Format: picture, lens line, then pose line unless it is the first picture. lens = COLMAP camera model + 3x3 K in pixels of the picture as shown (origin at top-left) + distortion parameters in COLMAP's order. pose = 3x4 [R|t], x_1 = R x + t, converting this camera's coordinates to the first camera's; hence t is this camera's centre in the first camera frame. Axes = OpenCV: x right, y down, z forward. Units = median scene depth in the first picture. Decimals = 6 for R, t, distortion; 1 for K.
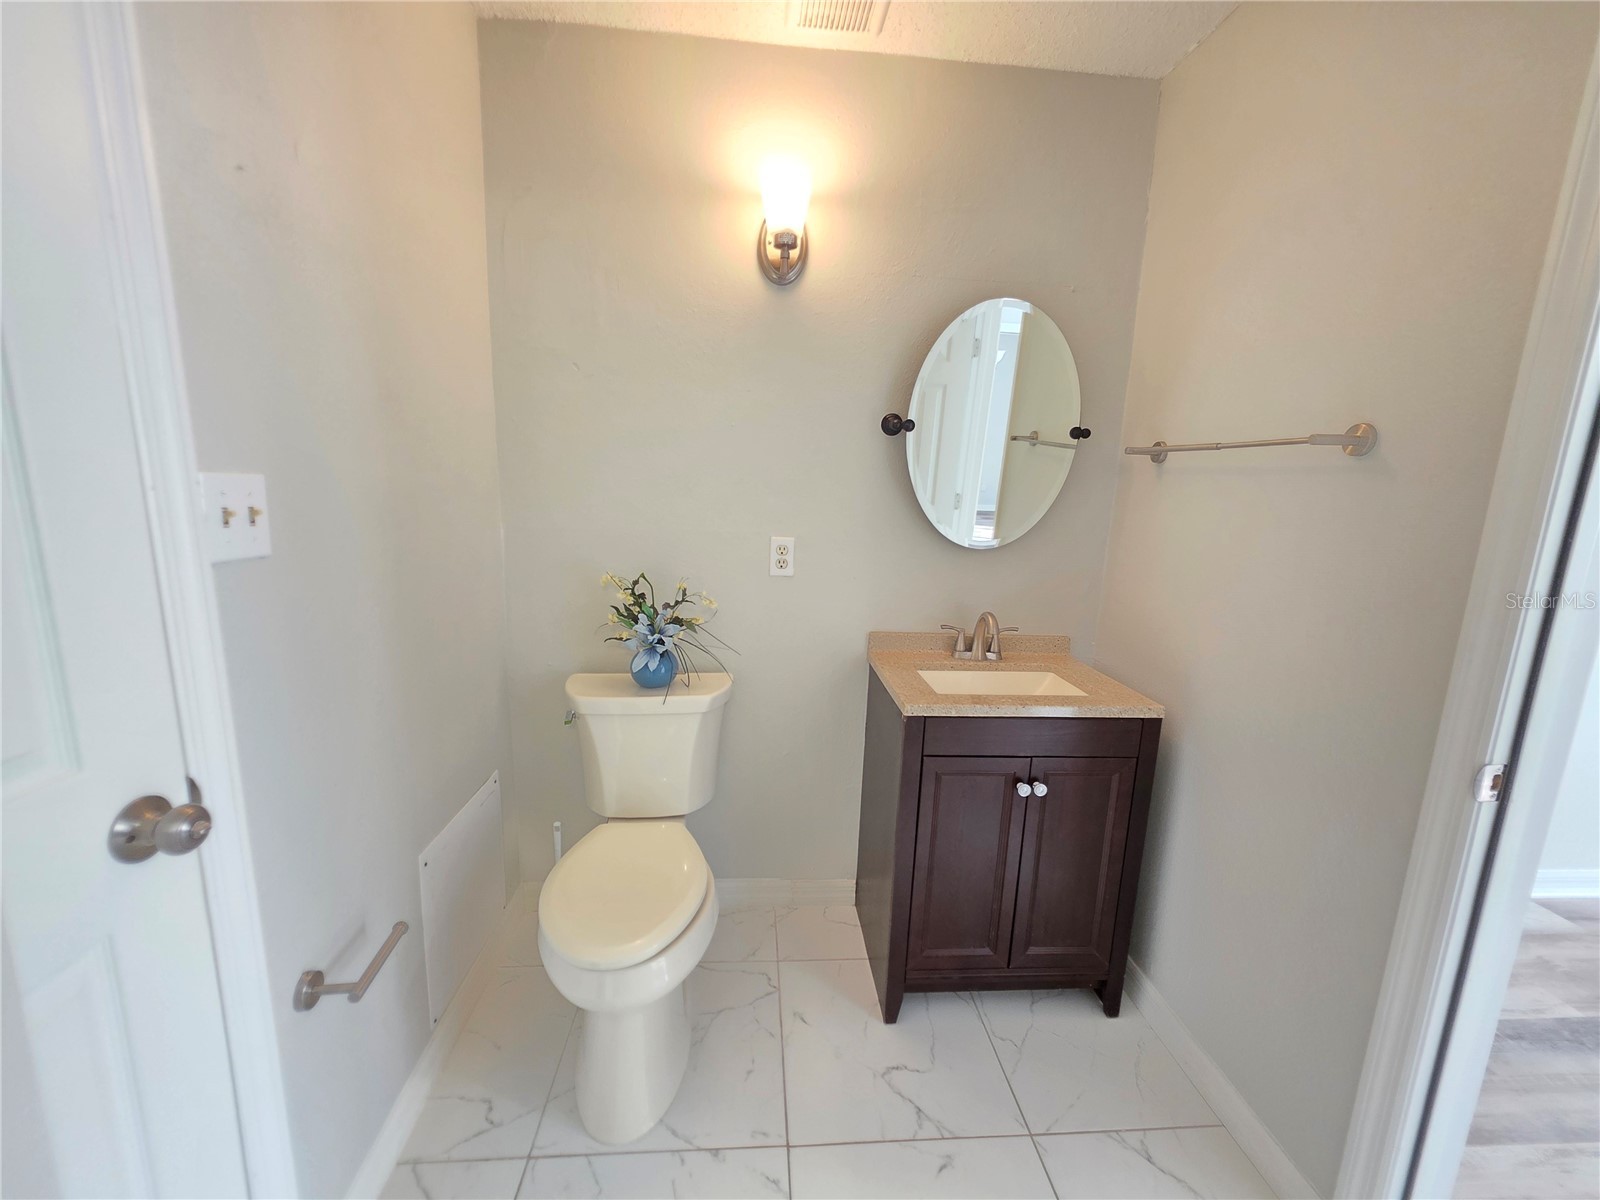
lens RADIAL K [[641.6, 0, 803.1], [0, 641.6, 602.9], [0, 0, 1]] dist [0.000170, -0.000004]
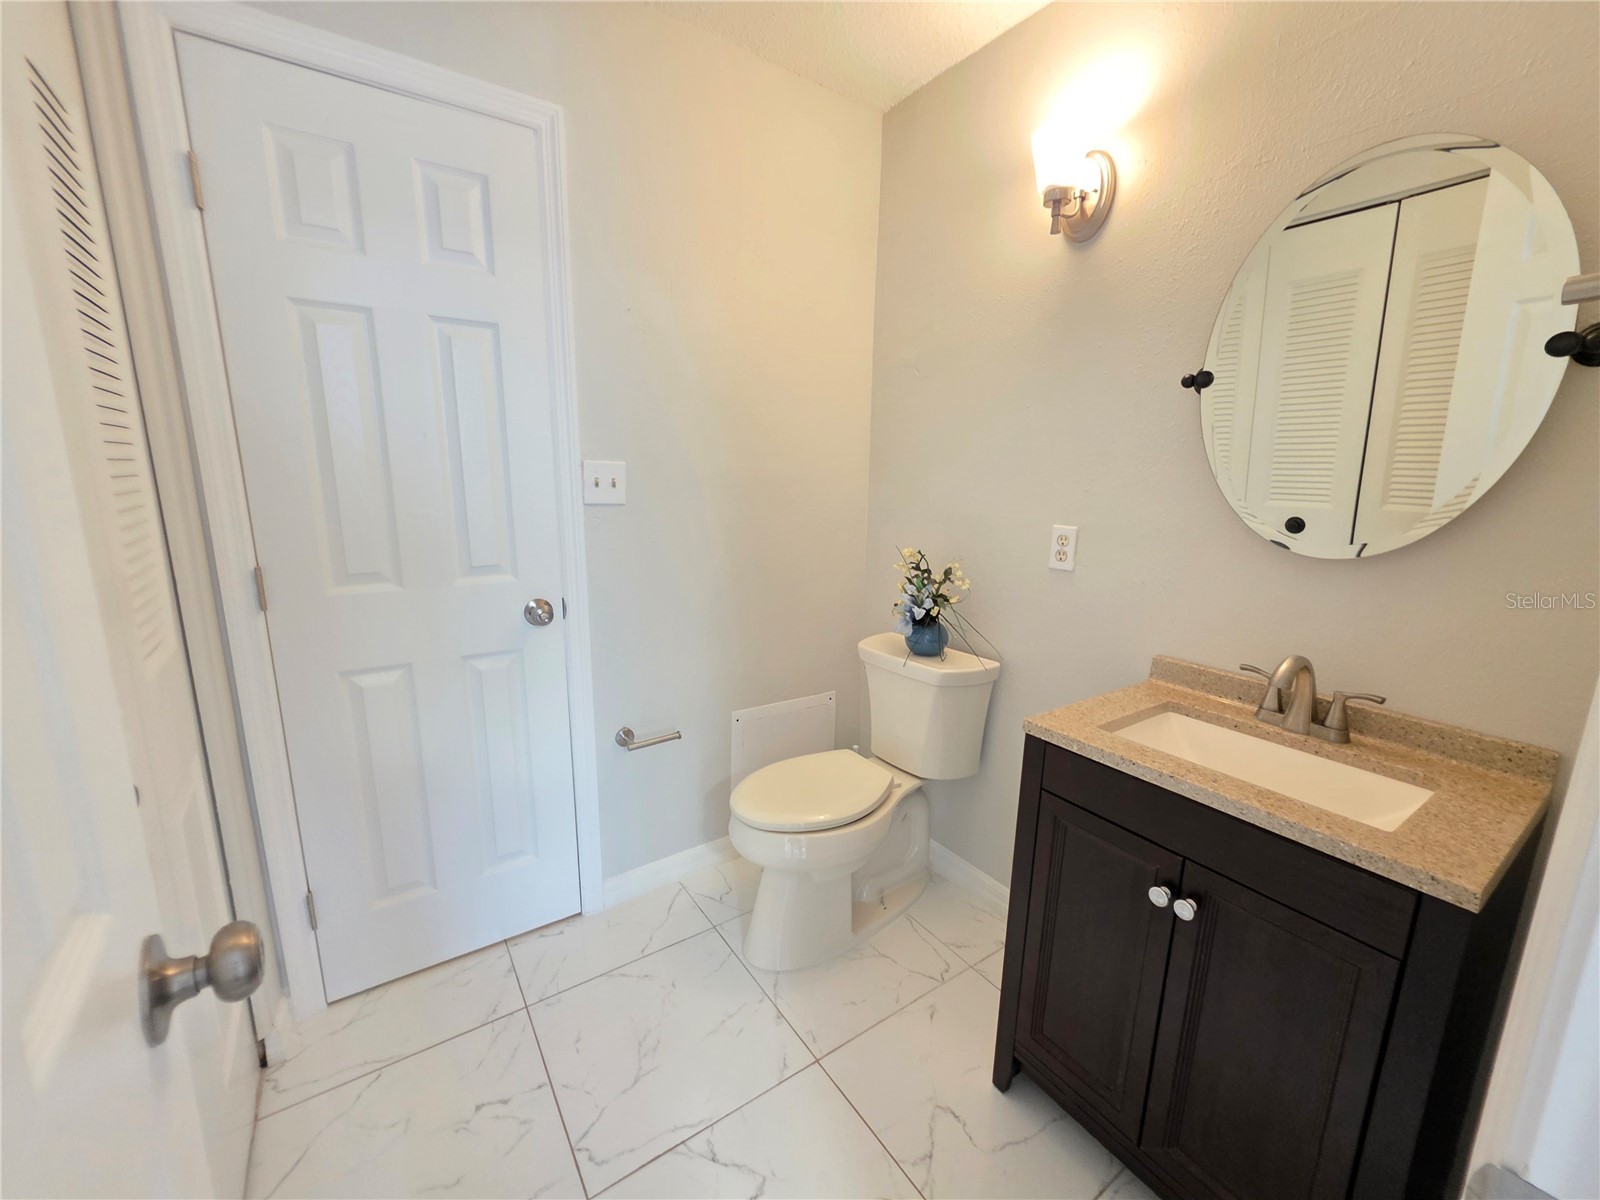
lens RADIAL K [[641.6, 0, 803.1], [0, 641.6, 602.9], [0, 0, 1]] dist [0.000170, -0.000004]
pose [[0.502624, 0.149041, -0.851560, 0.606052], [-0.160038, 0.984043, 0.077768, -0.008655], [0.849562, 0.097194, 0.518456, 0.254029]]
